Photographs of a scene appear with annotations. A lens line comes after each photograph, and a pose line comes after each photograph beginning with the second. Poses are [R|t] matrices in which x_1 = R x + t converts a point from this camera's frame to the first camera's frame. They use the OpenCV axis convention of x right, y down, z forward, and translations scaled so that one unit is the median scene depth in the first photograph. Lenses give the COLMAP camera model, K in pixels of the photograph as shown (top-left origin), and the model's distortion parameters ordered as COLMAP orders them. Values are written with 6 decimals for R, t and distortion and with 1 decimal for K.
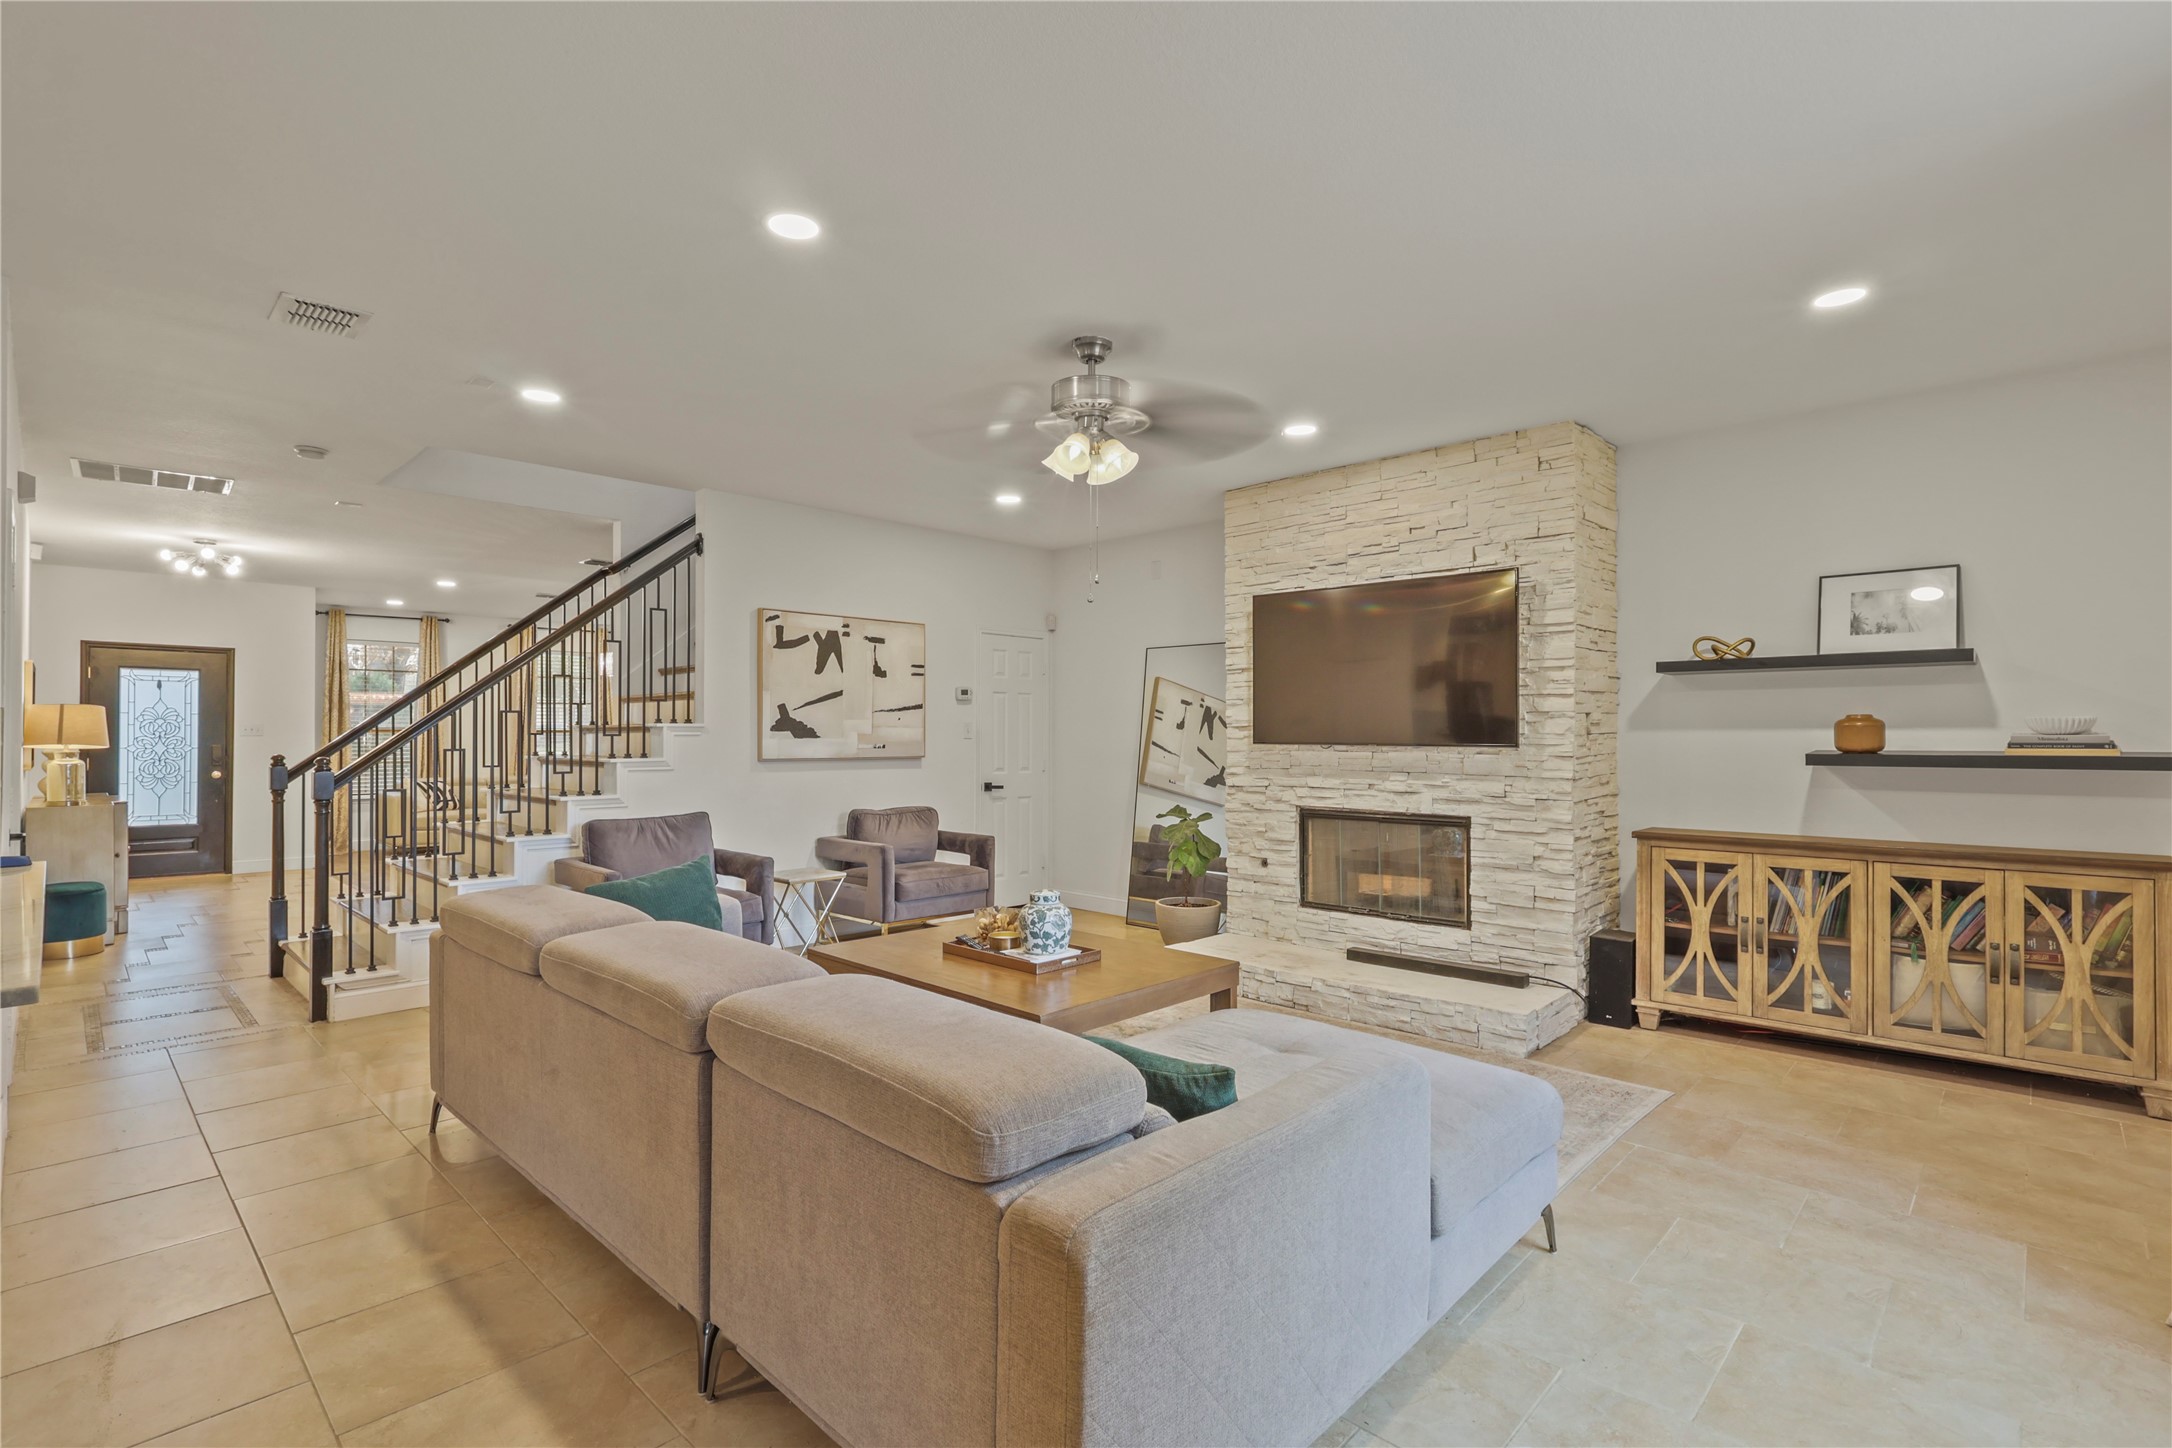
lens RADIAL K [[1009.3, 0, 1068.2], [0, 1009.3, 729.4], [0, 0, 1]] dist [0.001670, 0.001120]
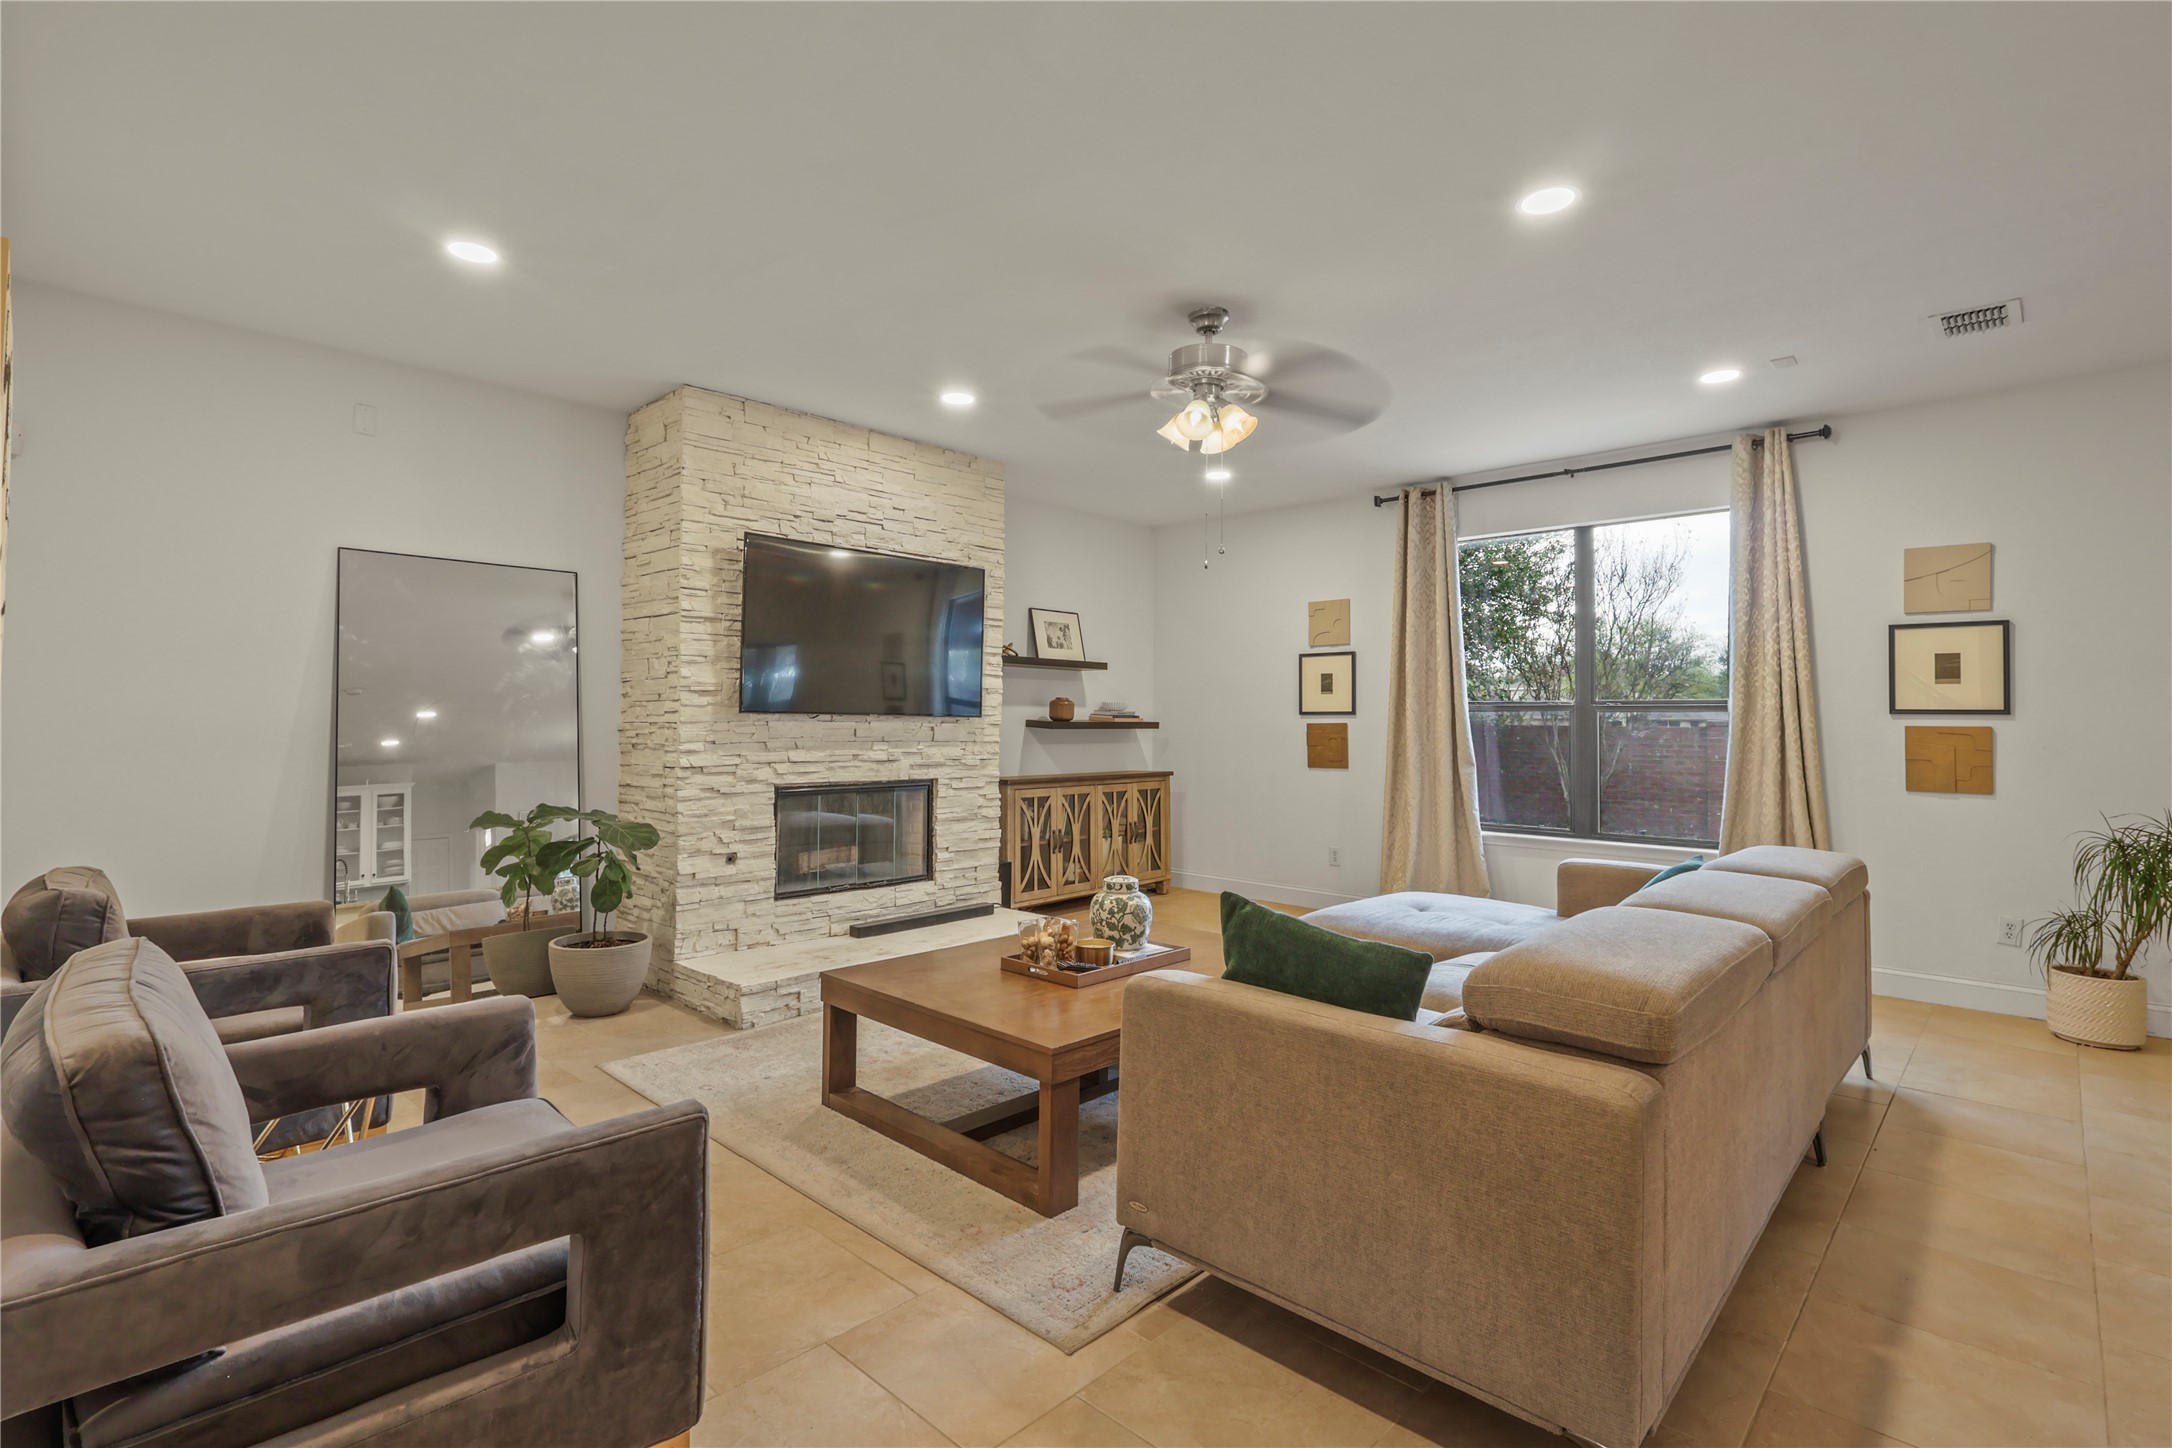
lens RADIAL K [[1009.3, 0, 1085.3], [0, 1009.3, 702.2], [0, 0, 1]] dist [0.001670, 0.001120]
pose [[-0.007035, 0.021727, 0.999739, -0.712007], [-0.010682, 0.999705, -0.021801, 0.023150], [-0.999918, -0.010832, -0.006801, 0.819156]]
